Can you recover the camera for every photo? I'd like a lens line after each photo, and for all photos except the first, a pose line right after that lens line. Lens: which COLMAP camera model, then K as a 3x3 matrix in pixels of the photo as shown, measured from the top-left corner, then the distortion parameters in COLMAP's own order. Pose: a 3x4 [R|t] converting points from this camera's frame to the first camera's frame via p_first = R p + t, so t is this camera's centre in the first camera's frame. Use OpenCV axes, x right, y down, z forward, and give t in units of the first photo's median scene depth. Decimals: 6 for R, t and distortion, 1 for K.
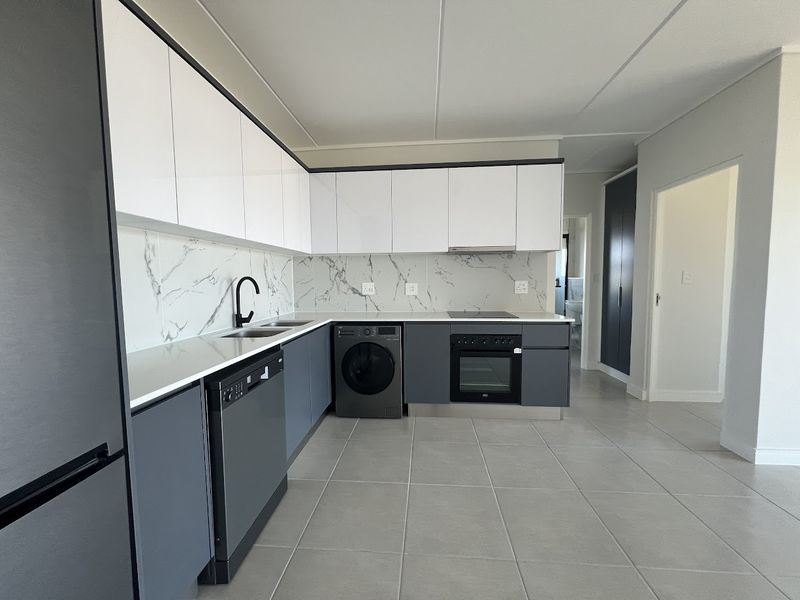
lens RADIAL K [[320.3, 0, 400.0], [0, 320.3, 300.0], [0, 0, 1]] dist [0.007164, -0.000391]
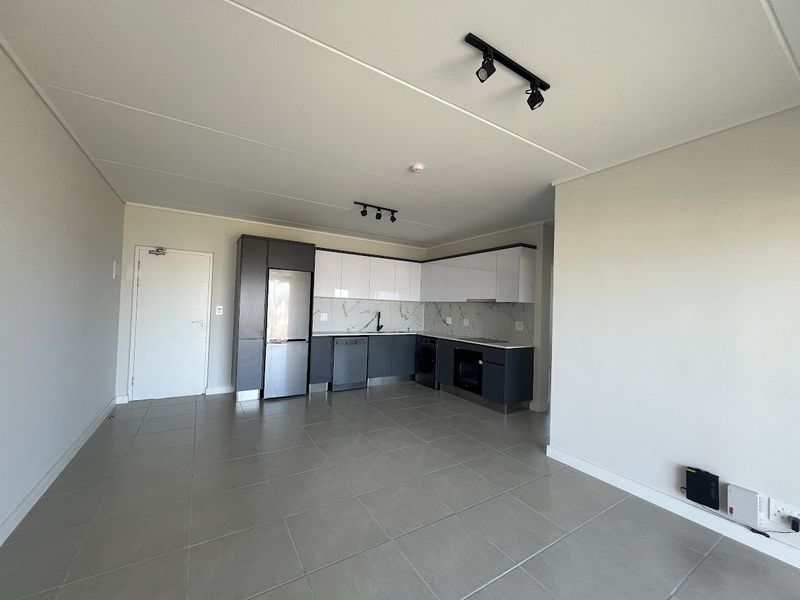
lens RADIAL K [[320.3, 0, 400.0], [0, 320.3, 300.0], [0, 0, 1]] dist [0.007164, -0.000391]
pose [[0.590875, 0.010604, -0.806694, 1.371386], [-0.091303, 0.994369, -0.053805, -0.033008], [0.801580, 0.105445, 0.588515, -0.330044]]
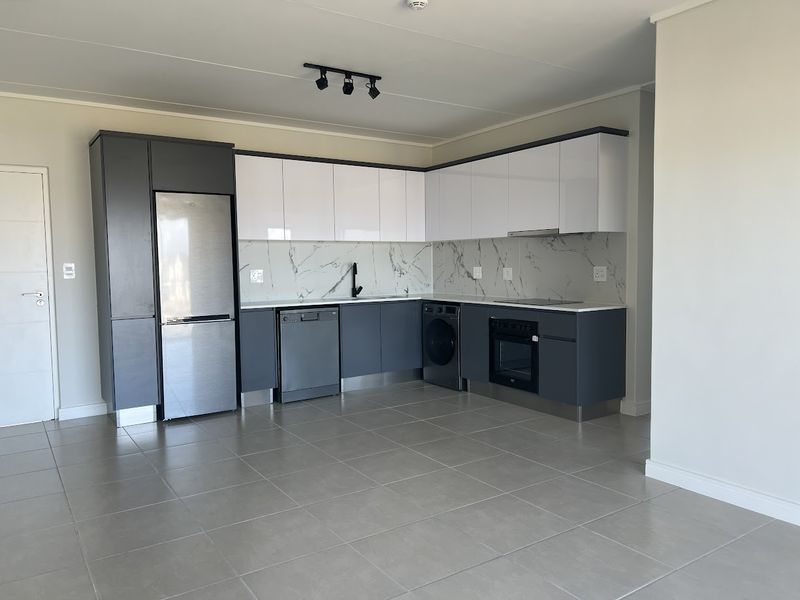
lens RADIAL K [[599.9, 0, 400.0], [0, 599.9, 300.0], [0, 0, 1]] dist [0.079840, -0.090651]
pose [[0.615031, 0.053178, -0.786708, 1.454289], [-0.043905, 0.998485, 0.033170, -0.001166], [0.787280, 0.014140, 0.616433, -0.426331]]
